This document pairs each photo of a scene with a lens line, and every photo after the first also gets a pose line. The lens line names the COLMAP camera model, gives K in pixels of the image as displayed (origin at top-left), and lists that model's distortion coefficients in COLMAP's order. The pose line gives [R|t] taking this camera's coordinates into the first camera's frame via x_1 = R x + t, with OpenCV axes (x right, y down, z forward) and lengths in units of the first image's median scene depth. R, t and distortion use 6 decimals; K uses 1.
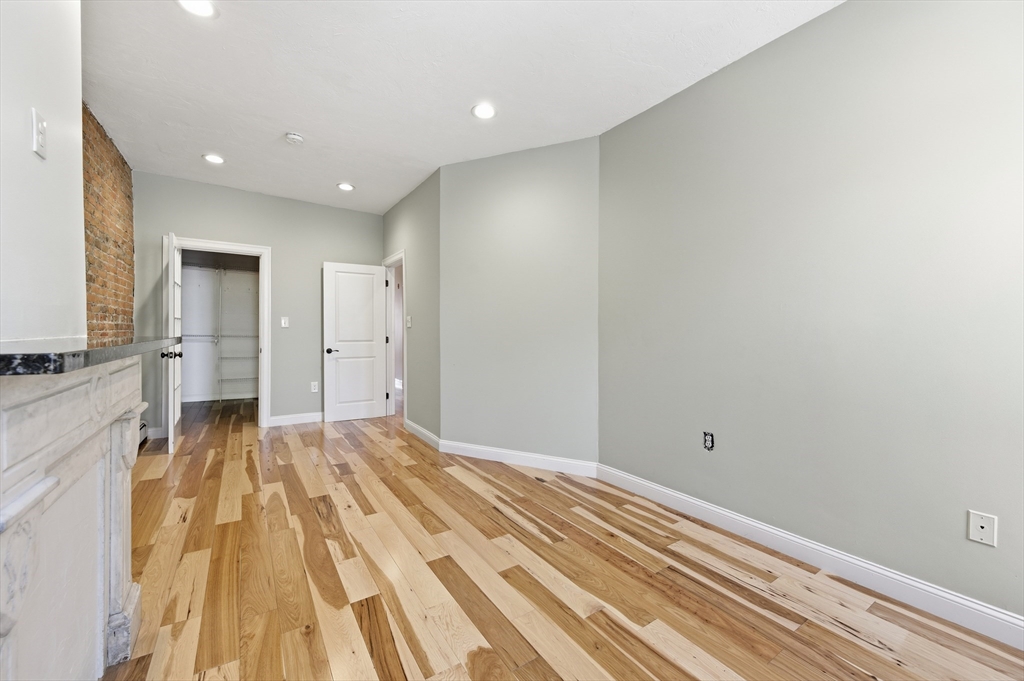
lens RADIAL K [[407.1, 0, 515.9], [0, 407.1, 329.3], [0, 0, 1]] dist [0.002030, -0.000784]
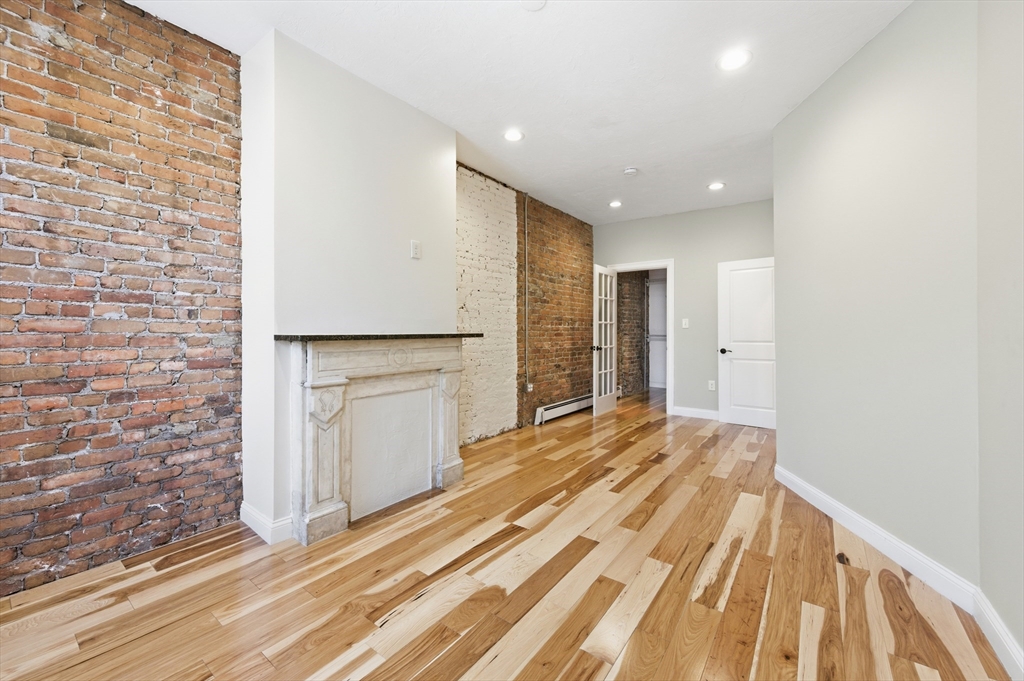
lens RADIAL K [[407.1, 0, 515.9], [0, 407.1, 329.3], [0, 0, 1]] dist [0.002030, -0.000784]
pose [[0.329625, -0.009926, -0.944060, 0.580253], [0.005952, 0.999947, -0.008435, 0.007378], [0.944093, -0.002839, 0.329666, 0.339504]]
